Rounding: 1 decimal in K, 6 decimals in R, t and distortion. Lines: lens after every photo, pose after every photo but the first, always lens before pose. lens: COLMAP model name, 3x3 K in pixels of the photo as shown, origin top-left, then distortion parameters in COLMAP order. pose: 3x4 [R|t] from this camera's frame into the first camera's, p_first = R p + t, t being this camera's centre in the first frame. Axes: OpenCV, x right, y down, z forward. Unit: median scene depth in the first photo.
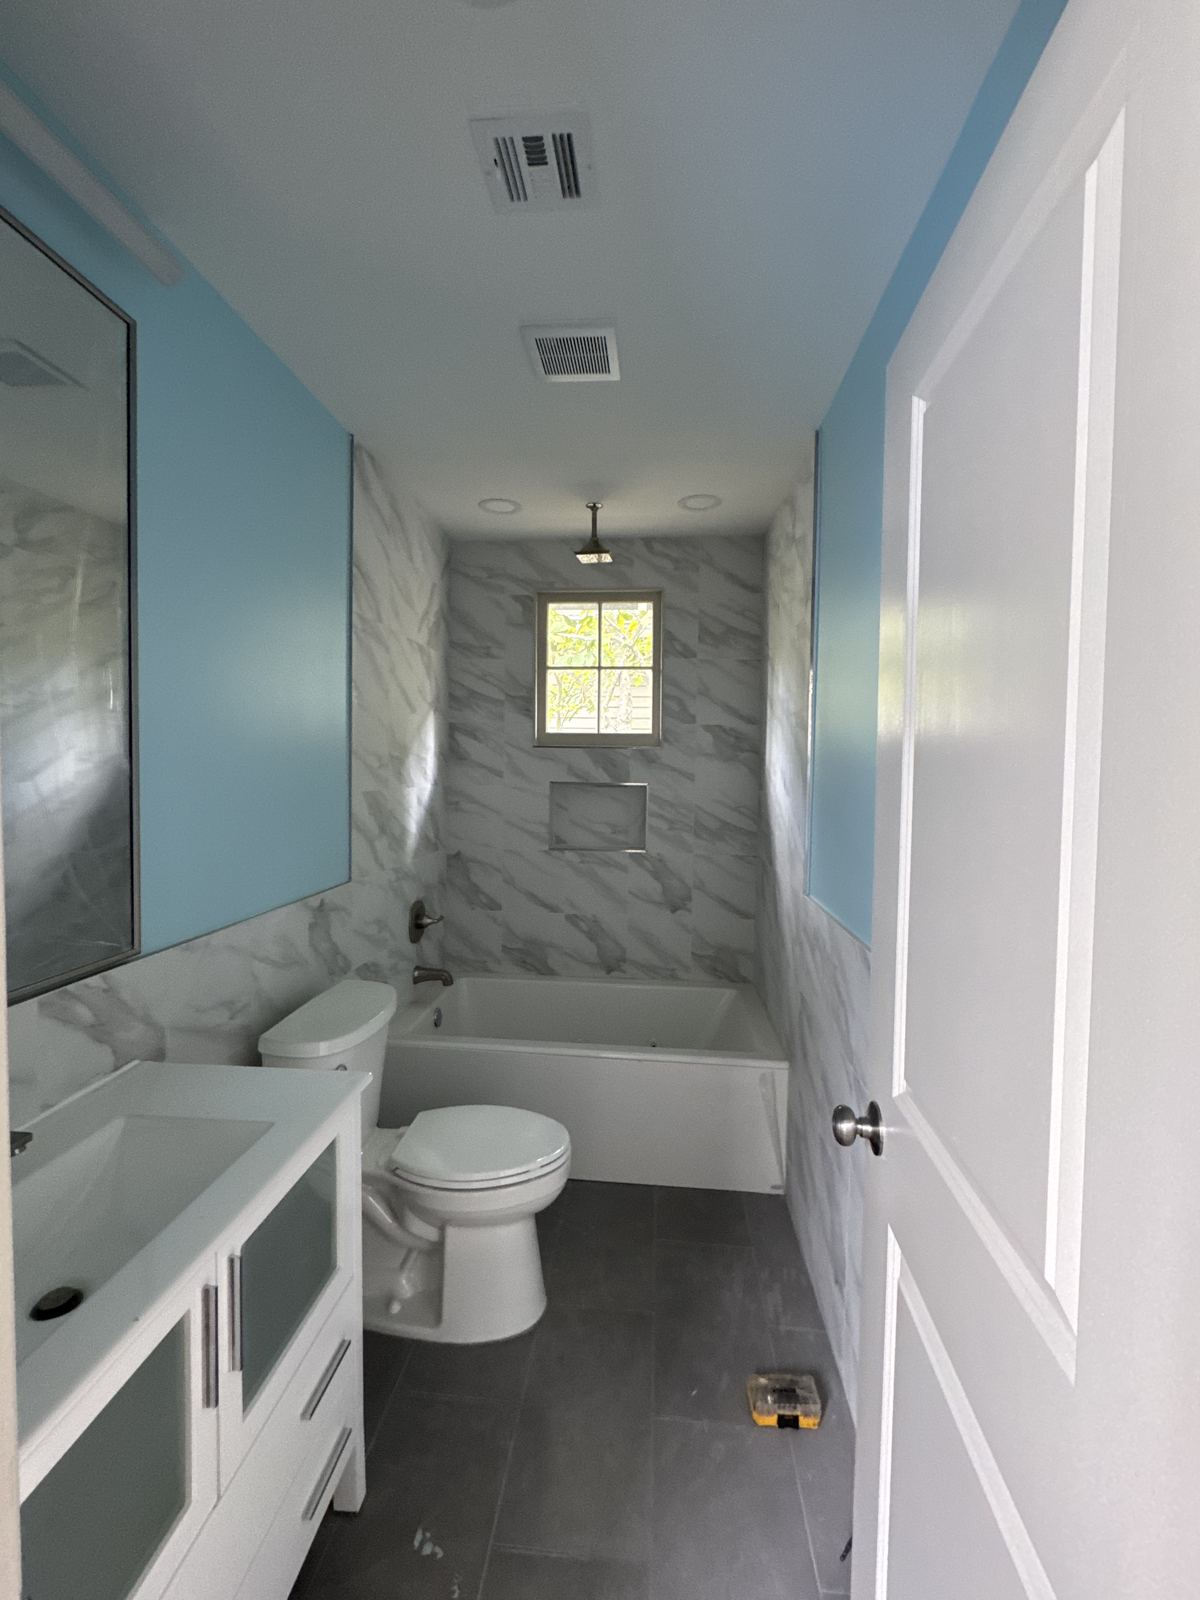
lens RADIAL K [[694.9, 0, 600.2], [0, 694.9, 794.3], [0, 0, 1]] dist [-0.003319, 0.000717]
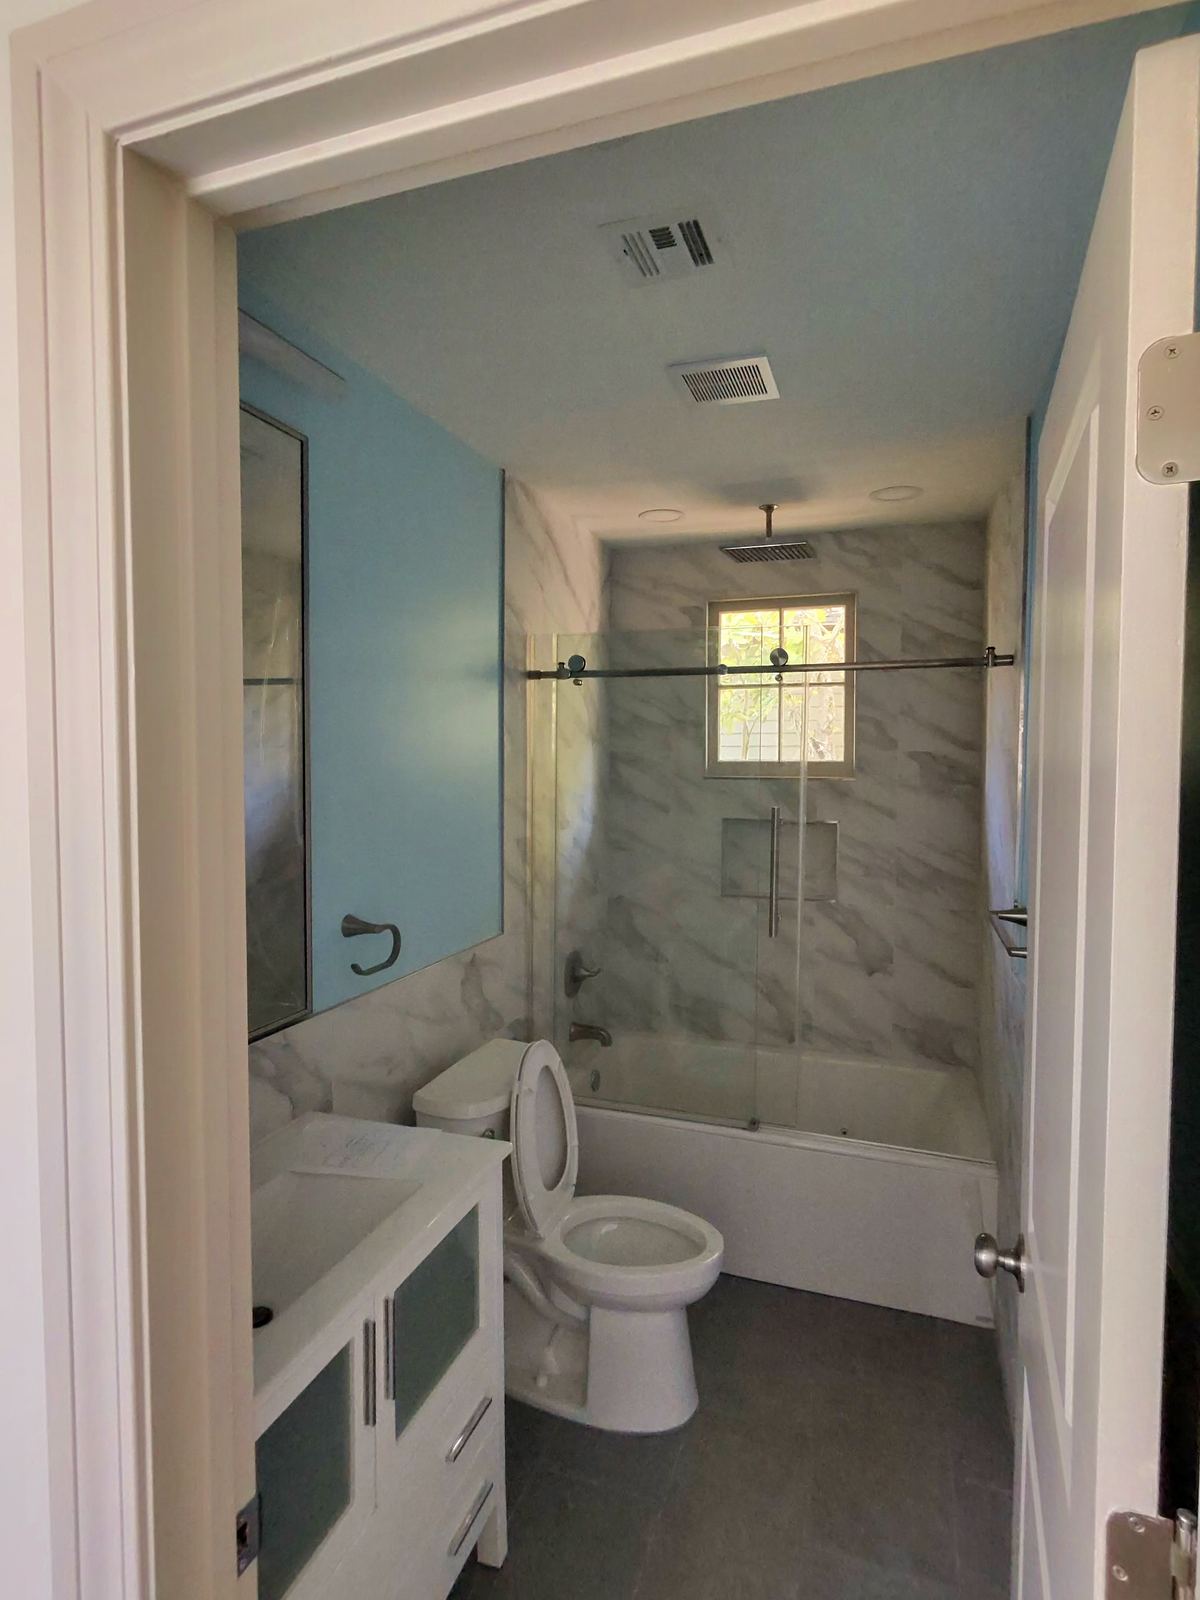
lens RADIAL K [[852.2, 0, 600.6], [0, 852.2, 798.4], [0, 0, 1]] dist [-0.001491, -0.000856]
pose [[0.969013, -0.000221, -0.247008, 0.066019], [0.000769, 0.999997, 0.002121, -0.067911], [0.247007, -0.002245, 0.969011, -0.113918]]
